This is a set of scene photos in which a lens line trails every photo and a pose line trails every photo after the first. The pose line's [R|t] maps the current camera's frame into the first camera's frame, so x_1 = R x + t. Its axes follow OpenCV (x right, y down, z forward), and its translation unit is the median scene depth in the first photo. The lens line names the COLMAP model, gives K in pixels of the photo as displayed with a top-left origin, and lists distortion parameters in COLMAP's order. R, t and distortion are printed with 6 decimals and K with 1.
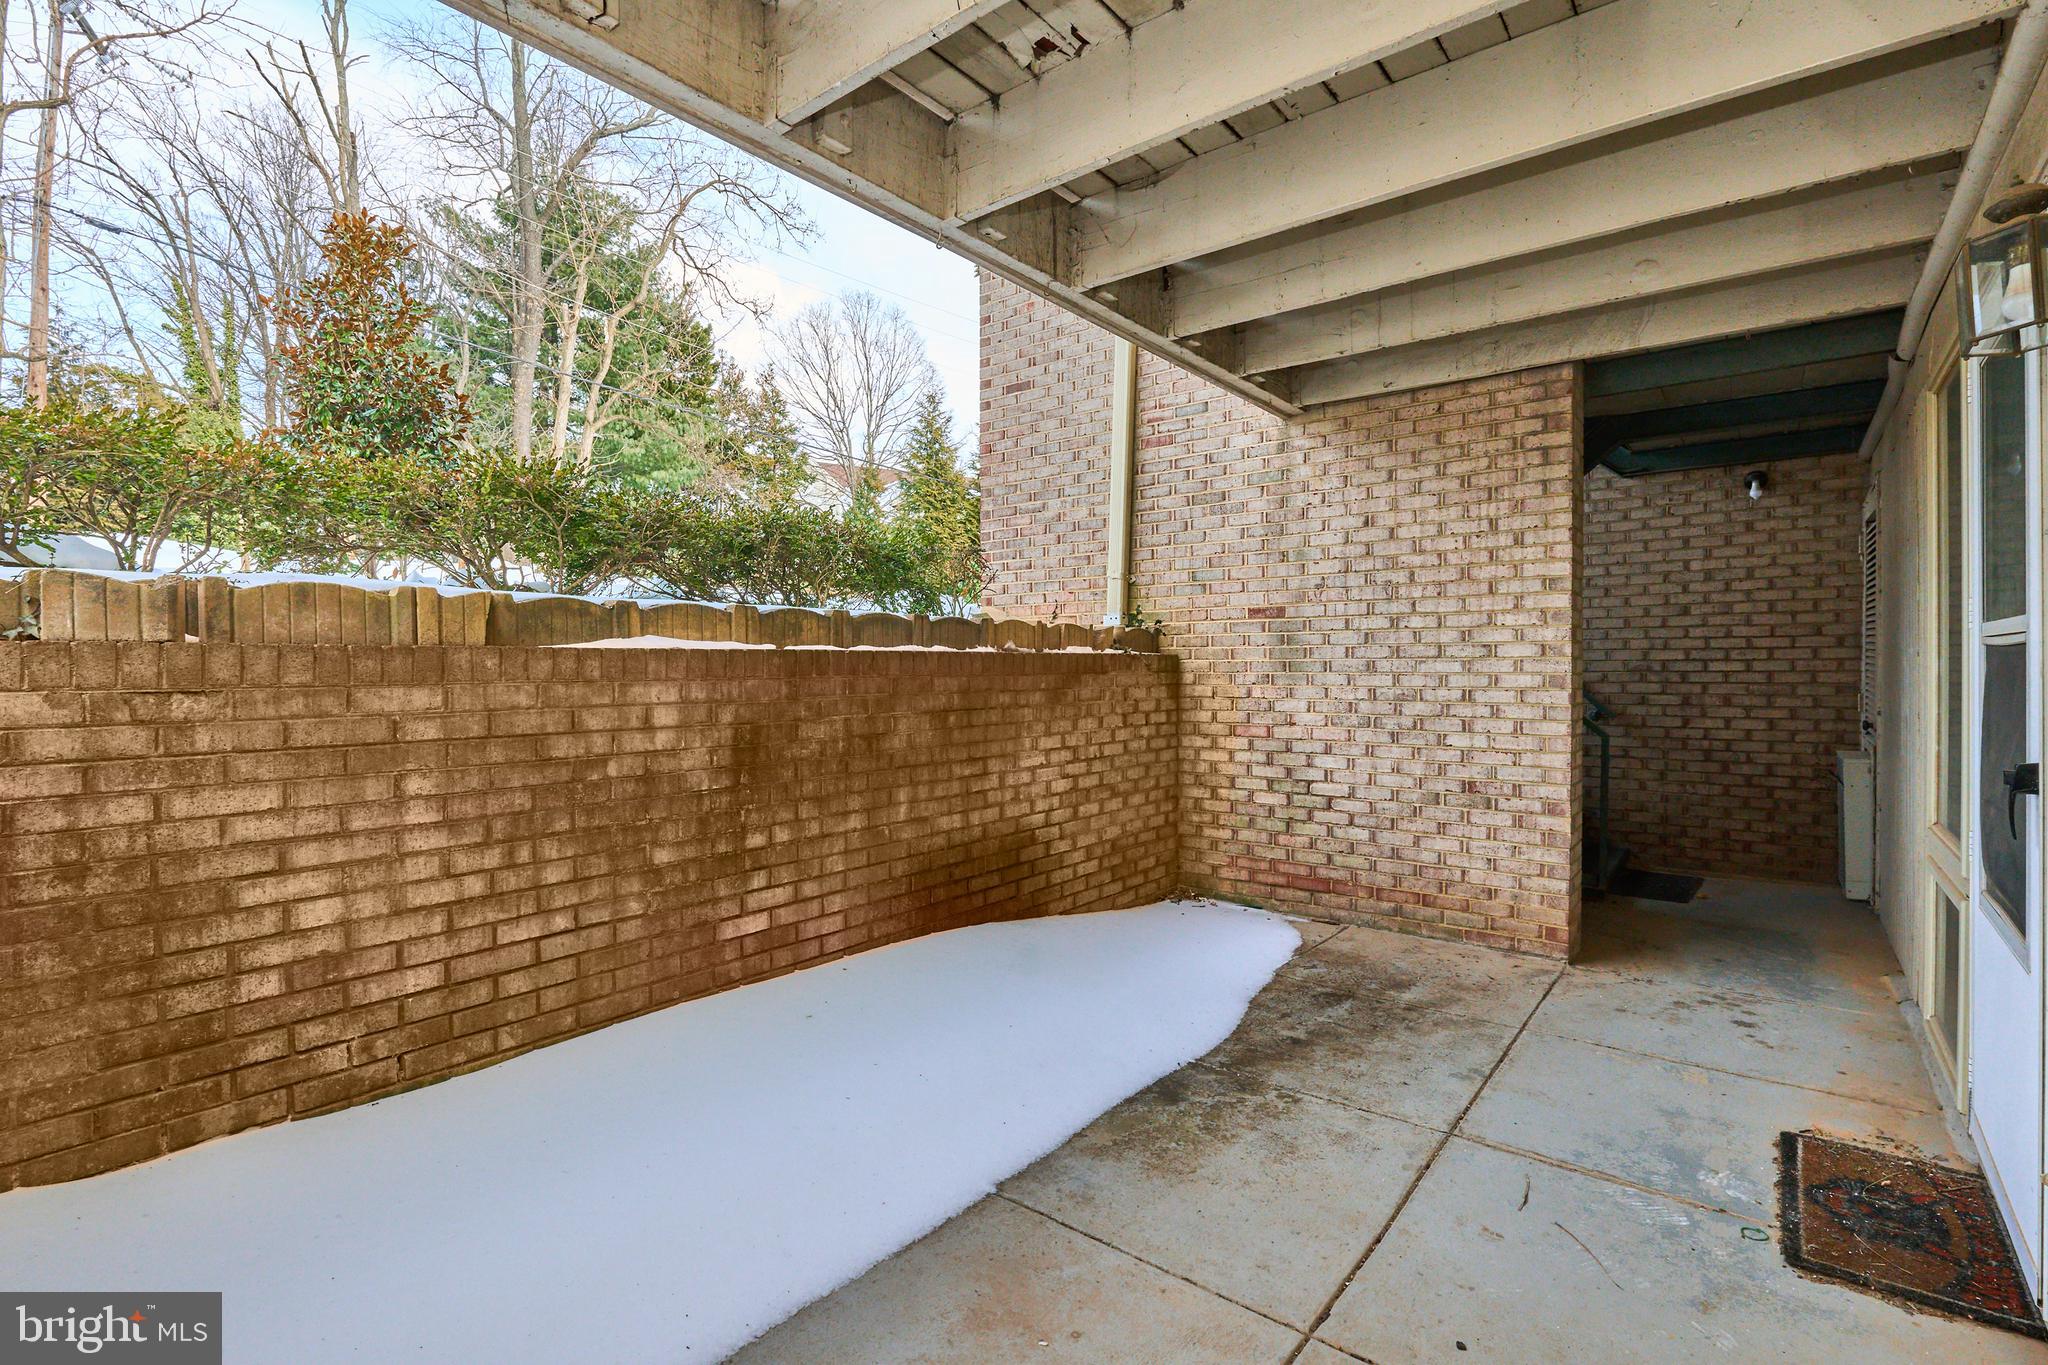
lens RADIAL K [[944.8, 0, 1027.7], [0, 944.8, 680.9], [0, 0, 1]] dist [-0.012254, 0.001979]
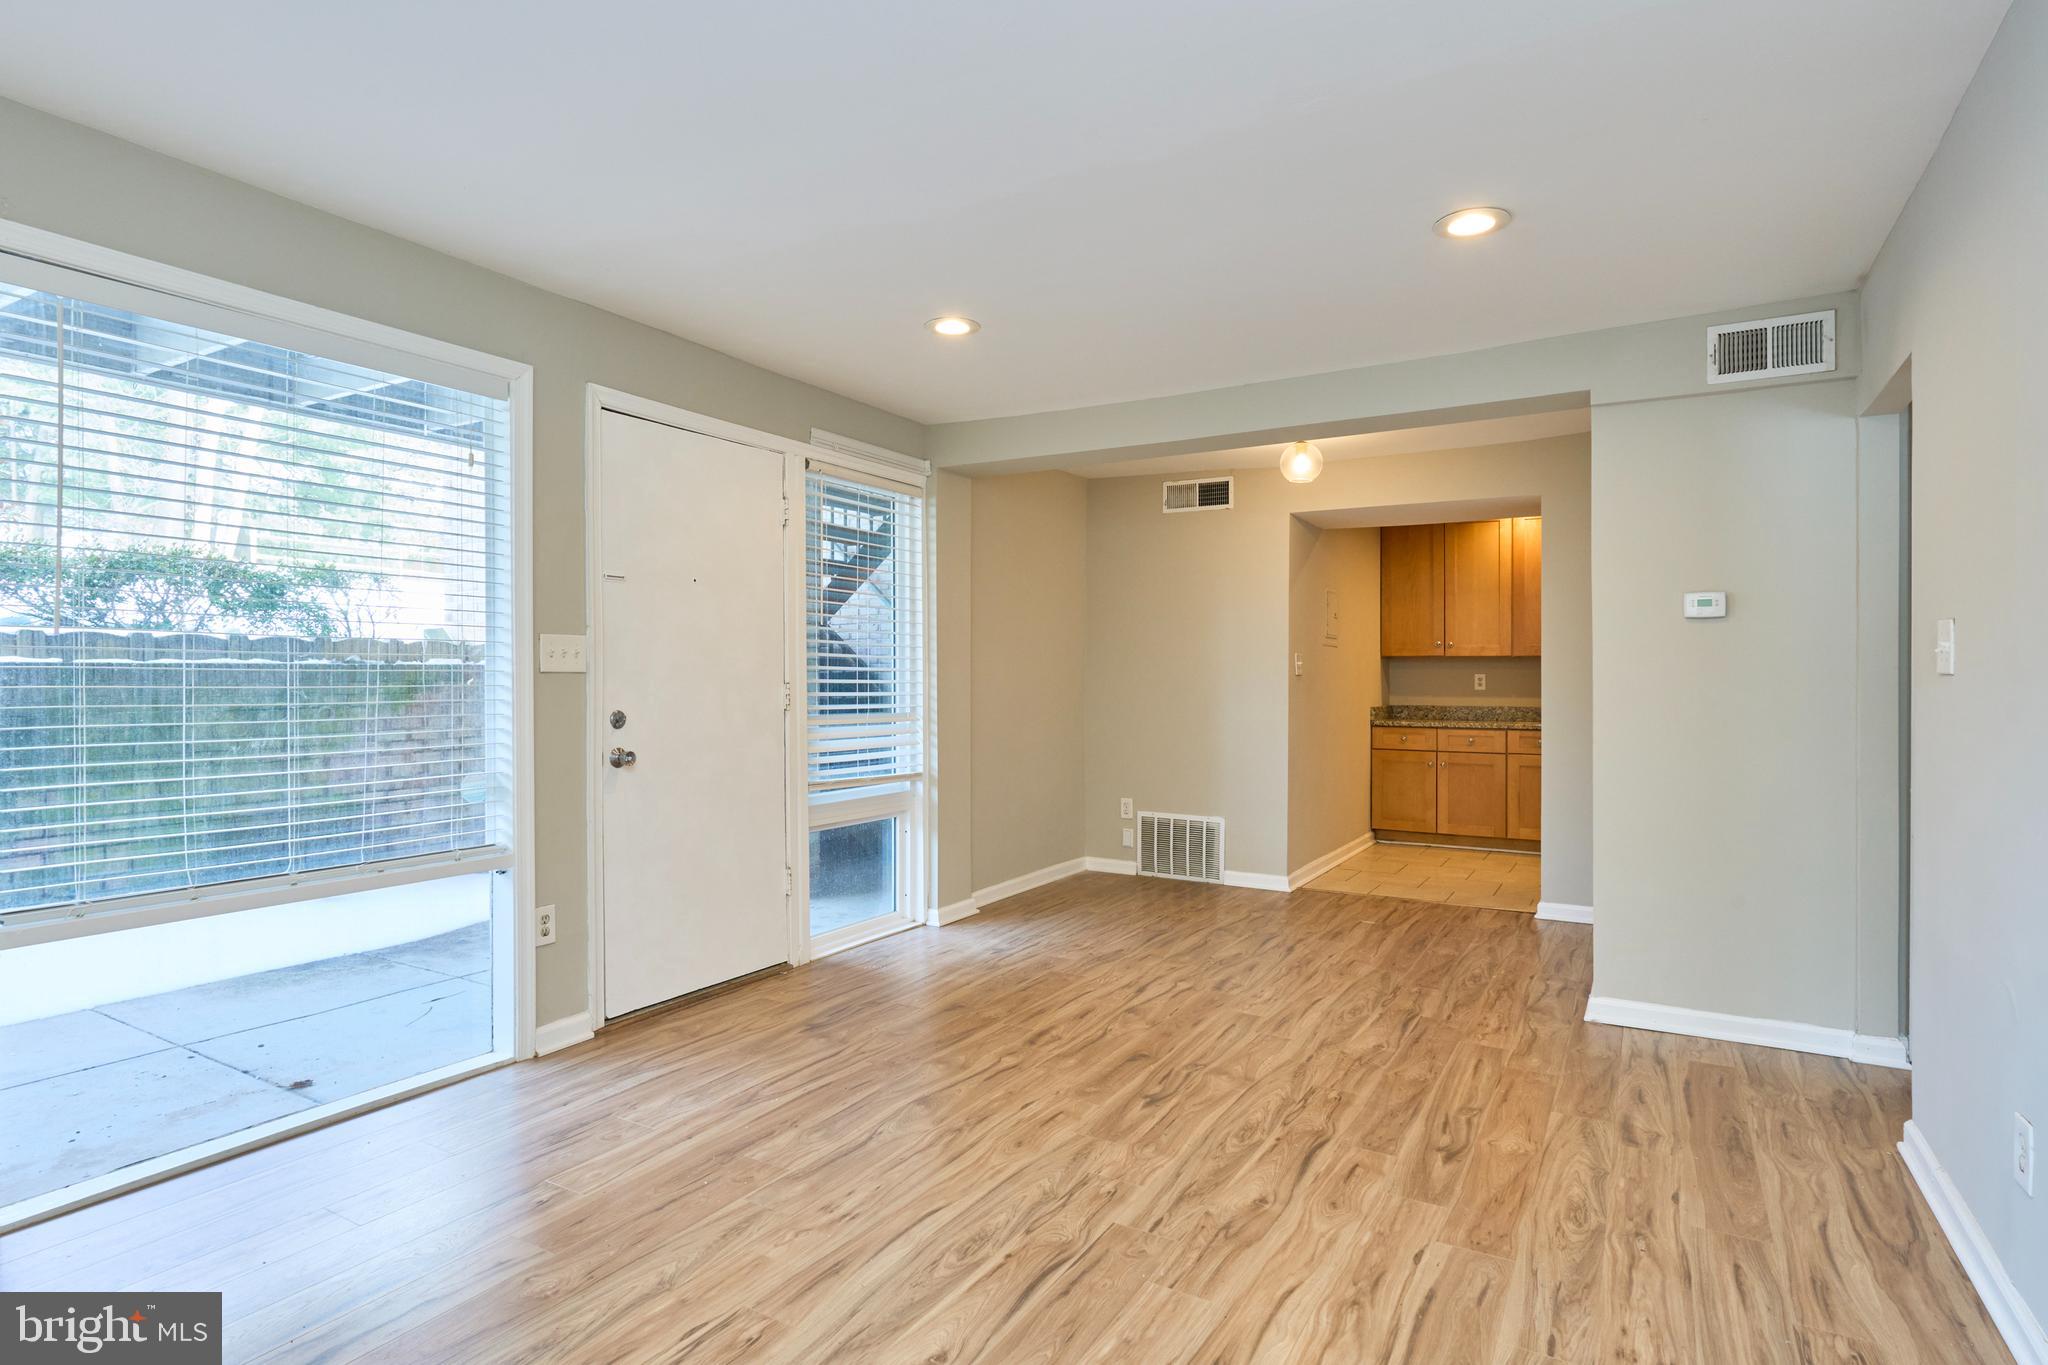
lens RADIAL K [[1063.1, 0, 1025.3], [0, 1063.1, 676.8], [0, 0, 1]] dist [-0.004965, -0.000781]
pose [[0.990842, 0.003137, 0.134989, 0.691230], [-0.001265, 0.999902, -0.013956, 0.005397], [-0.135020, 0.013658, 0.990749, -0.528966]]
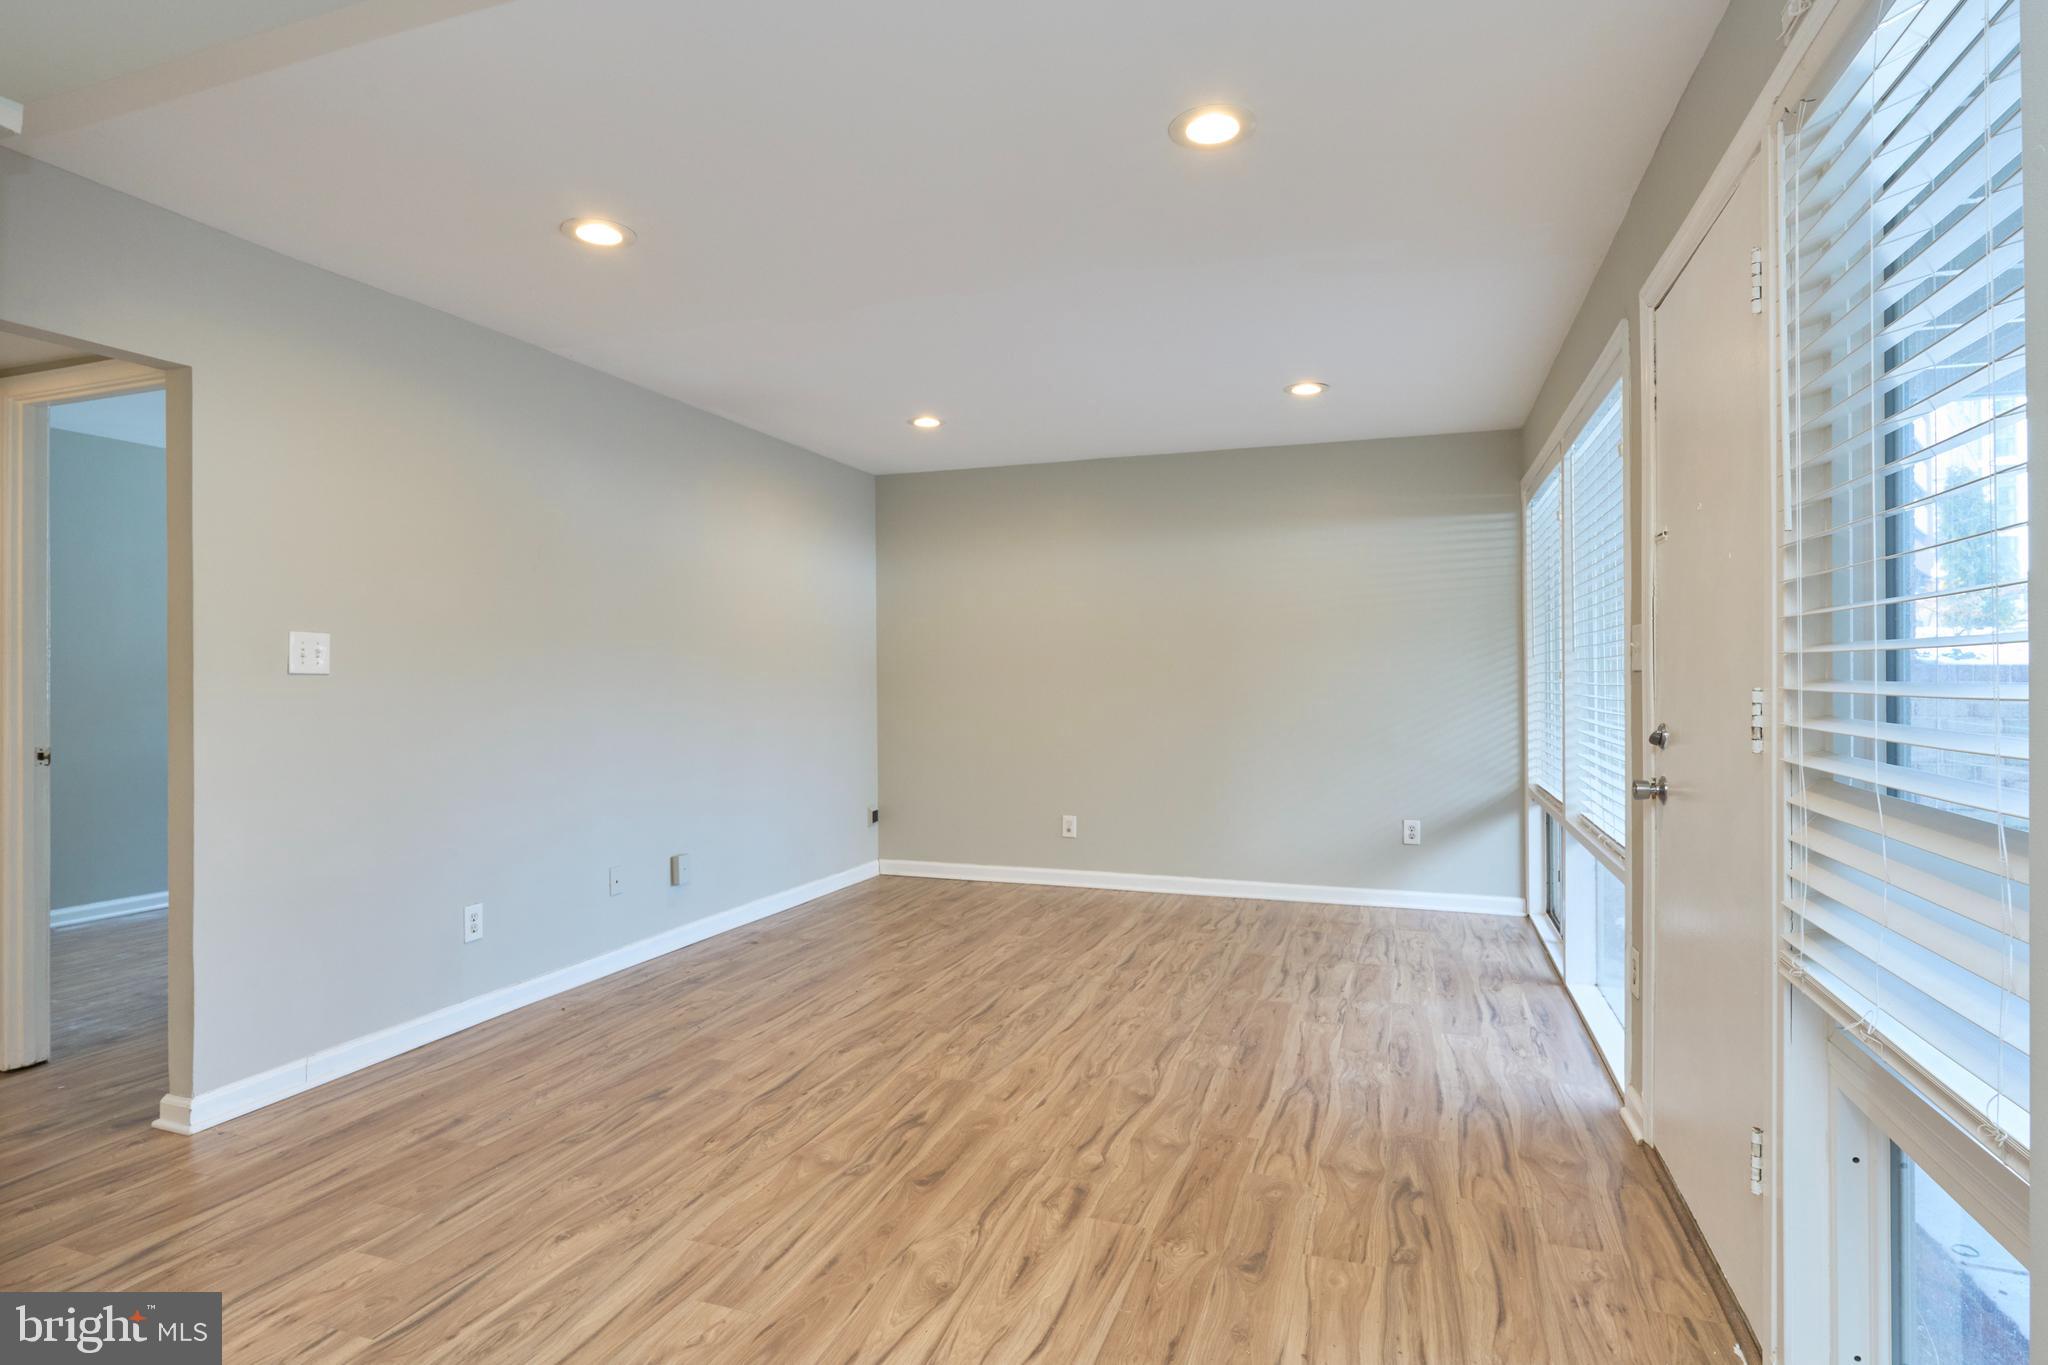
lens RADIAL K [[1063.4, 0, 1030.9], [0, 1063.4, 690.4], [0, 0, 1]] dist [-0.009672, 0.002595]
pose [[-0.945773, 0.005554, -0.324781, 1.028354], [-0.002086, 0.999729, 0.023169, -0.011280], [0.324822, 0.022590, -0.945505, 0.854967]]
